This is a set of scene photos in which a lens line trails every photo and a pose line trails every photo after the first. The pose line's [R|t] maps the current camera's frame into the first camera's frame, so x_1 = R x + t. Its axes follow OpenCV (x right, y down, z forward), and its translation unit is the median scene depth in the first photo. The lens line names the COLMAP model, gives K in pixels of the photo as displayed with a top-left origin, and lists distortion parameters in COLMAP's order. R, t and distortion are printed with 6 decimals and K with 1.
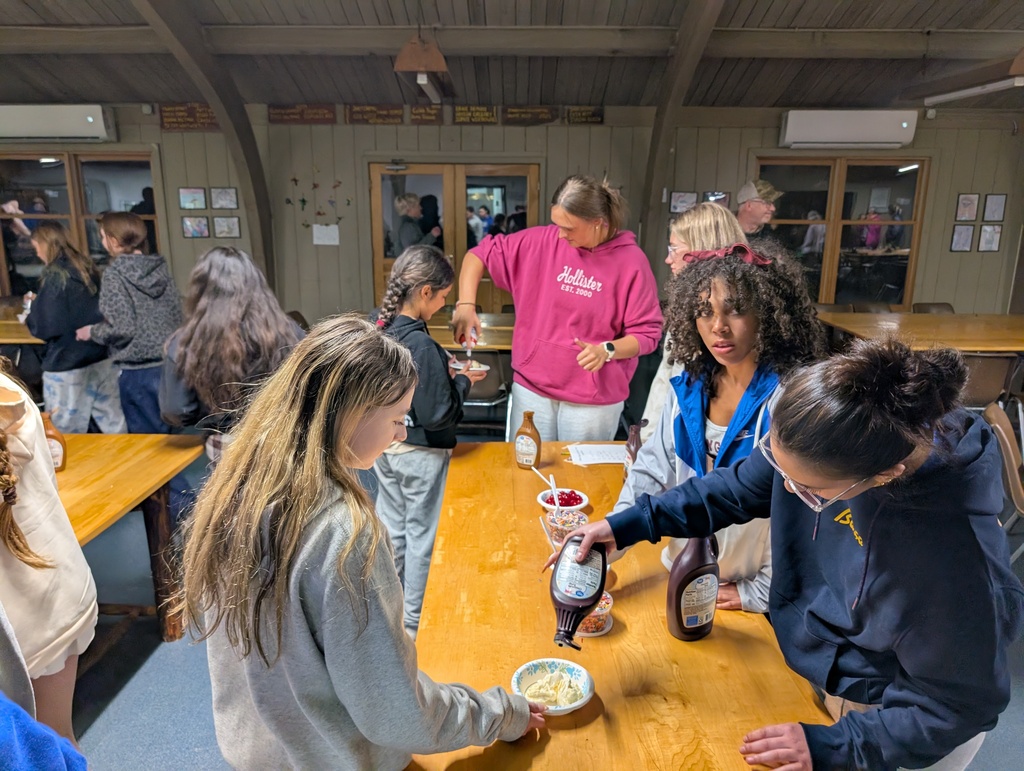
lens RADIAL K [[722.4, 0, 511.3], [0, 722.4, 384.4], [0, 0, 1]] dist [0.007453, 0.001001]
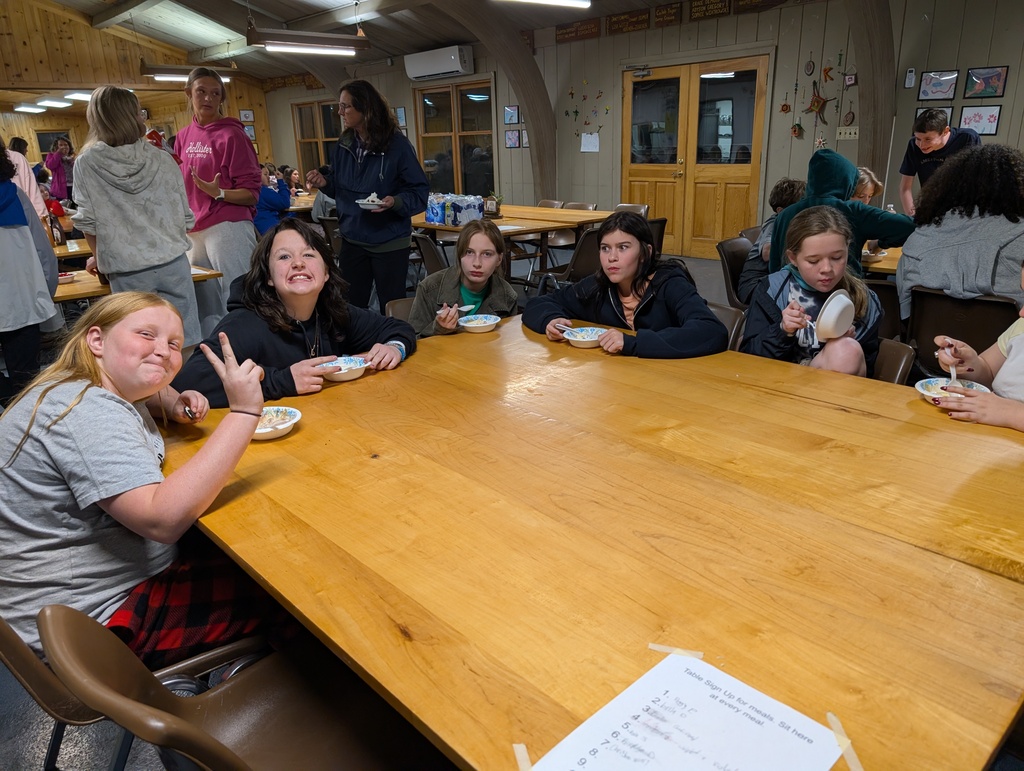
lens RADIAL K [[722.4, 0, 512.6], [0, 722.4, 385.7], [0, 0, 1]] dist [0.007453, 0.001001]
pose [[0.686134, 0.207760, -0.697177, 0.536913], [-0.144332, 0.978178, 0.149454, 0.009554], [0.713014, -0.001920, 0.701148, 0.142140]]
